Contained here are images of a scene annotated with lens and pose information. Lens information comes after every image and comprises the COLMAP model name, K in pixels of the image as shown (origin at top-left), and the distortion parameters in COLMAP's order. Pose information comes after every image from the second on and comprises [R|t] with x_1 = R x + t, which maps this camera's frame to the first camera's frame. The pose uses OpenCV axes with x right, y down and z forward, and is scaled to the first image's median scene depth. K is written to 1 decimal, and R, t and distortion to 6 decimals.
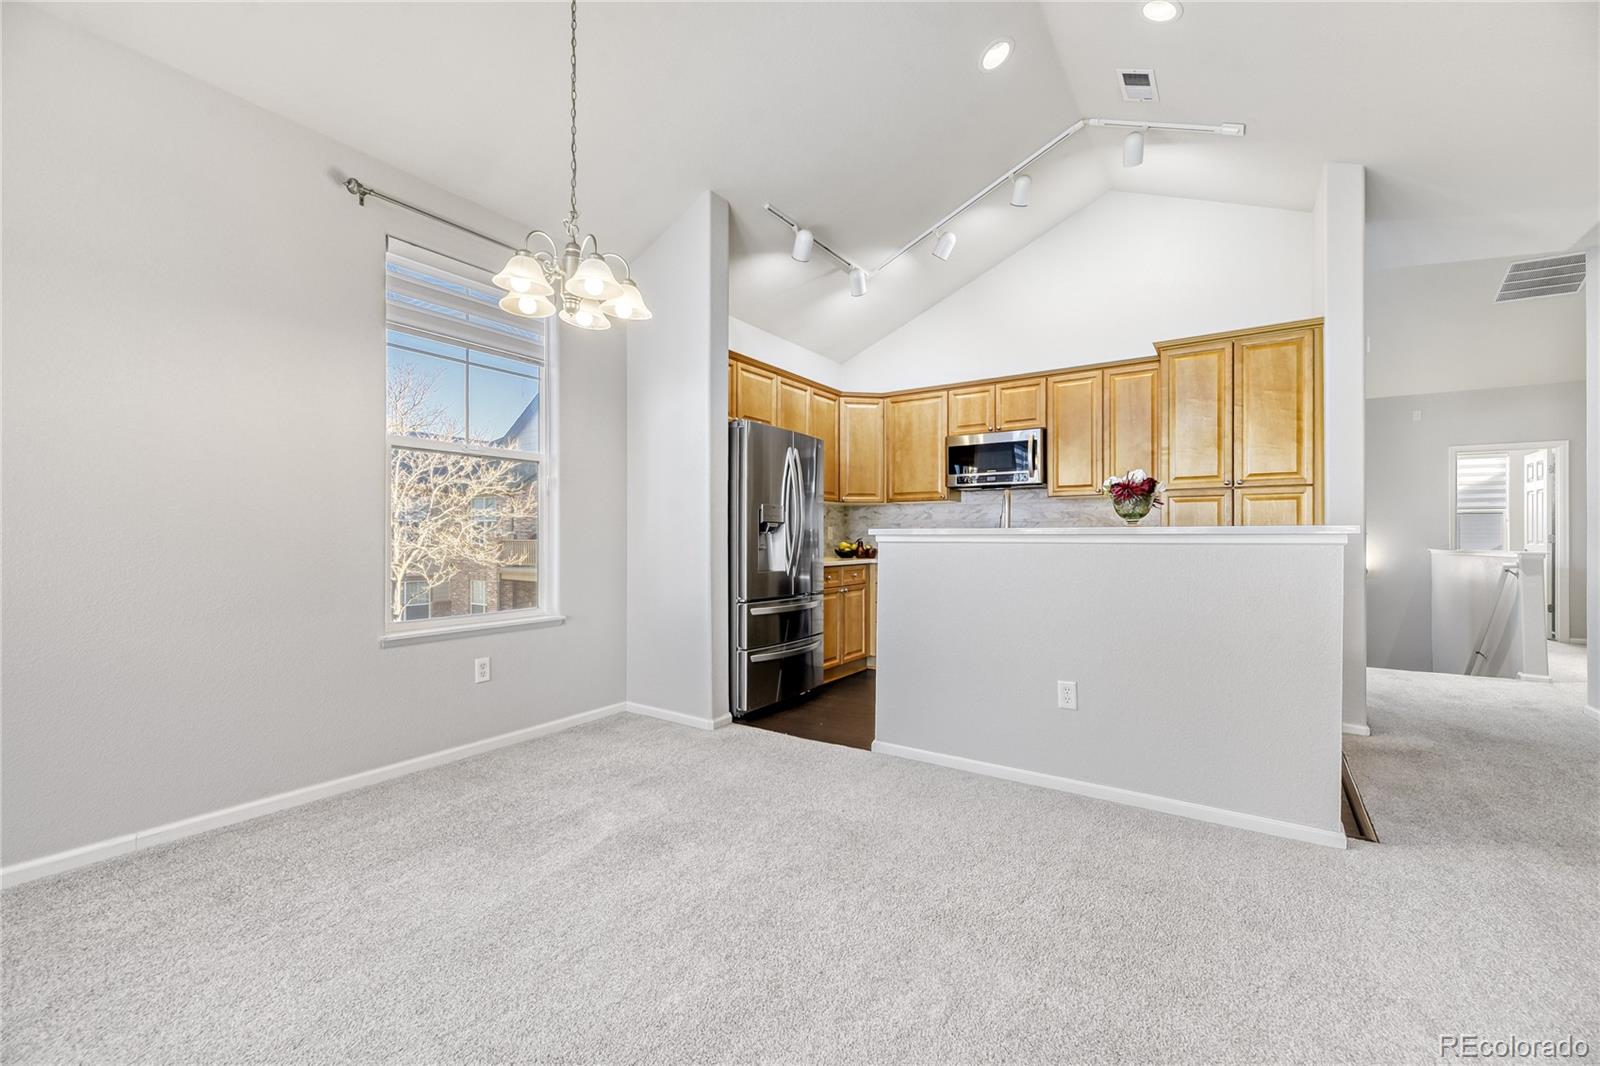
lens RADIAL K [[630.3, 0, 782.3], [0, 630.3, 532.1], [0, 0, 1]] dist [0.013483, -0.000031]
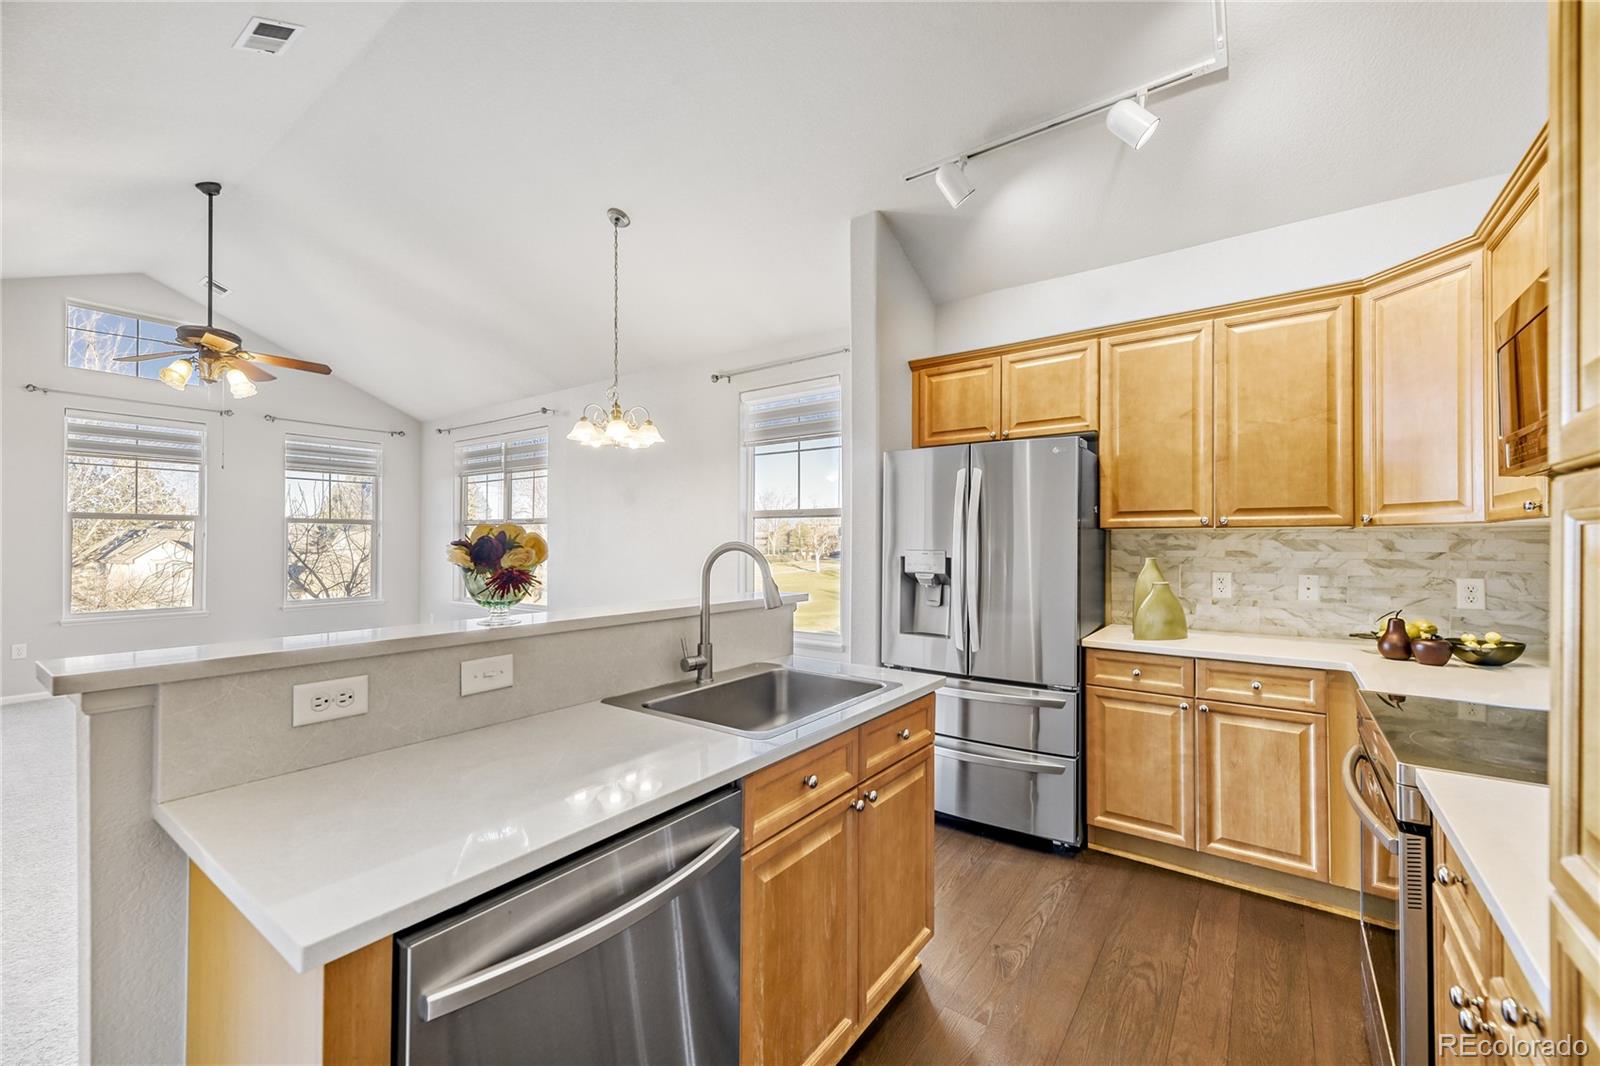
lens RADIAL K [[635.4, 0, 818.6], [0, 635.4, 536.1], [0, 0, 1]] dist [0.001382, 0.000106]
pose [[0.020010, -0.011102, -0.999738, 0.603920], [0.005776, 0.999923, -0.010988, -0.042165], [0.999783, -0.005555, 0.020073, 0.678347]]
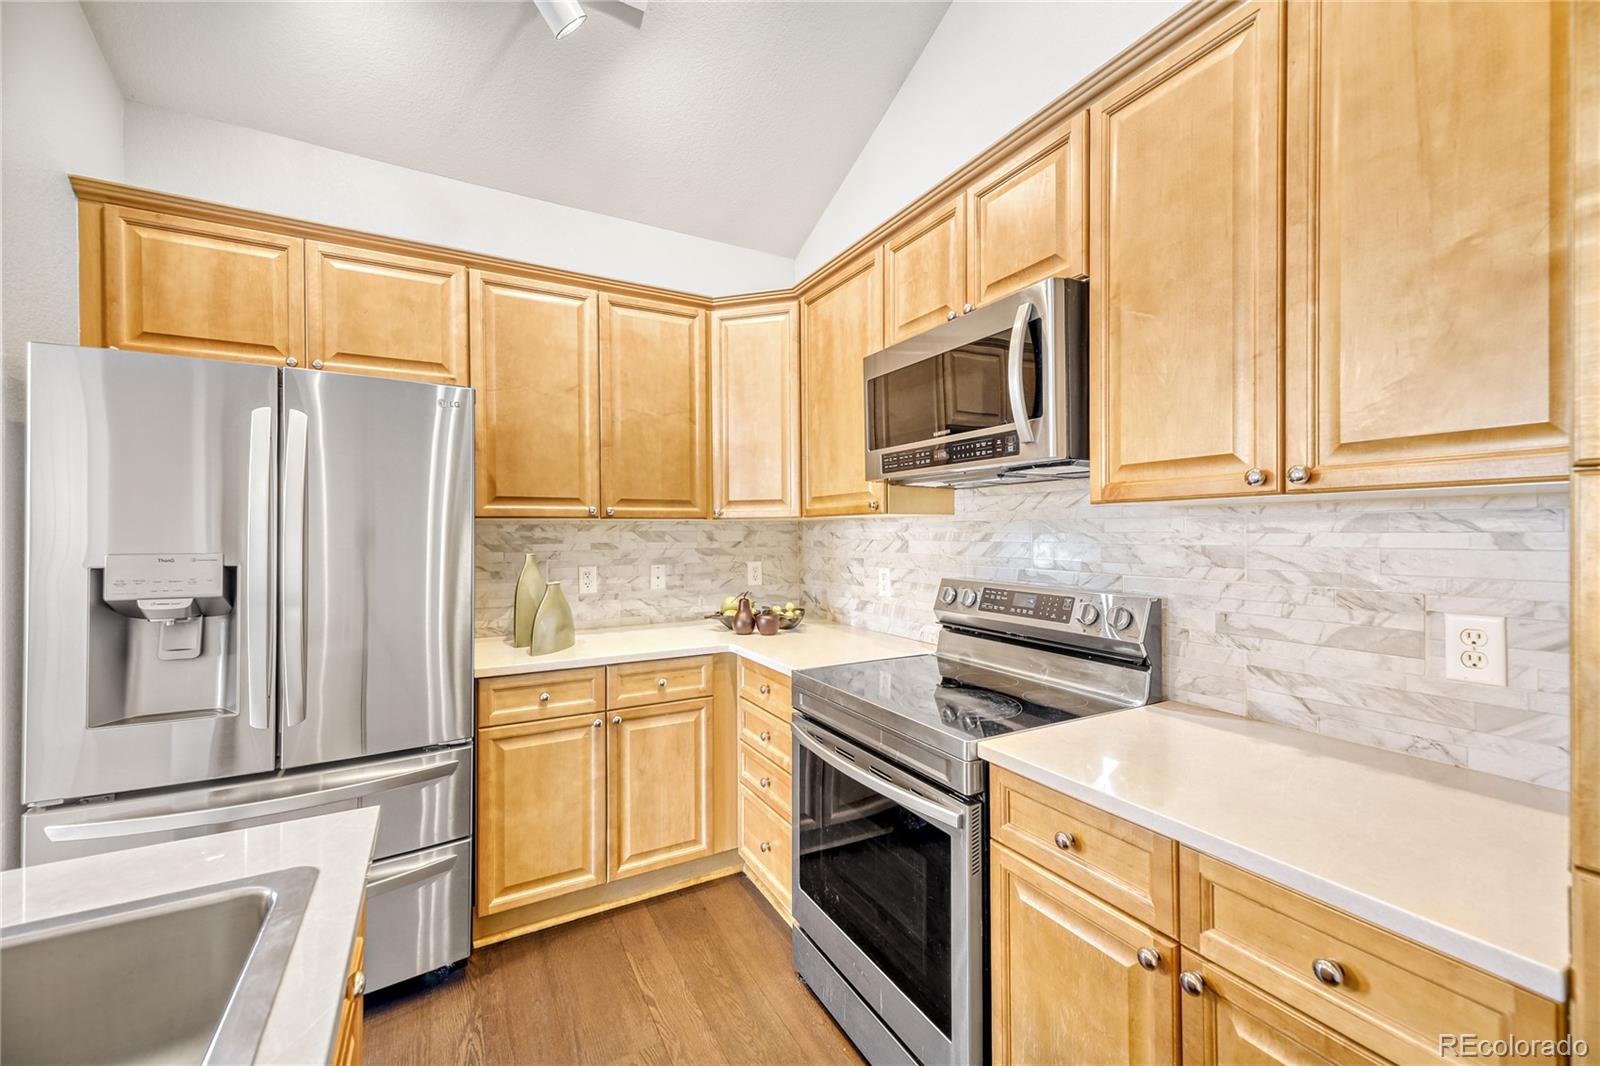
lens RADIAL K [[630.3, 0, 782.3], [0, 630.3, 532.1], [0, 0, 1]] dist [0.013483, -0.000031]
pose [[0.902072, -0.006586, -0.431535, 0.403847], [0.010070, 0.999933, 0.005790, -0.044210], [0.431467, -0.009569, 0.902078, 0.640221]]
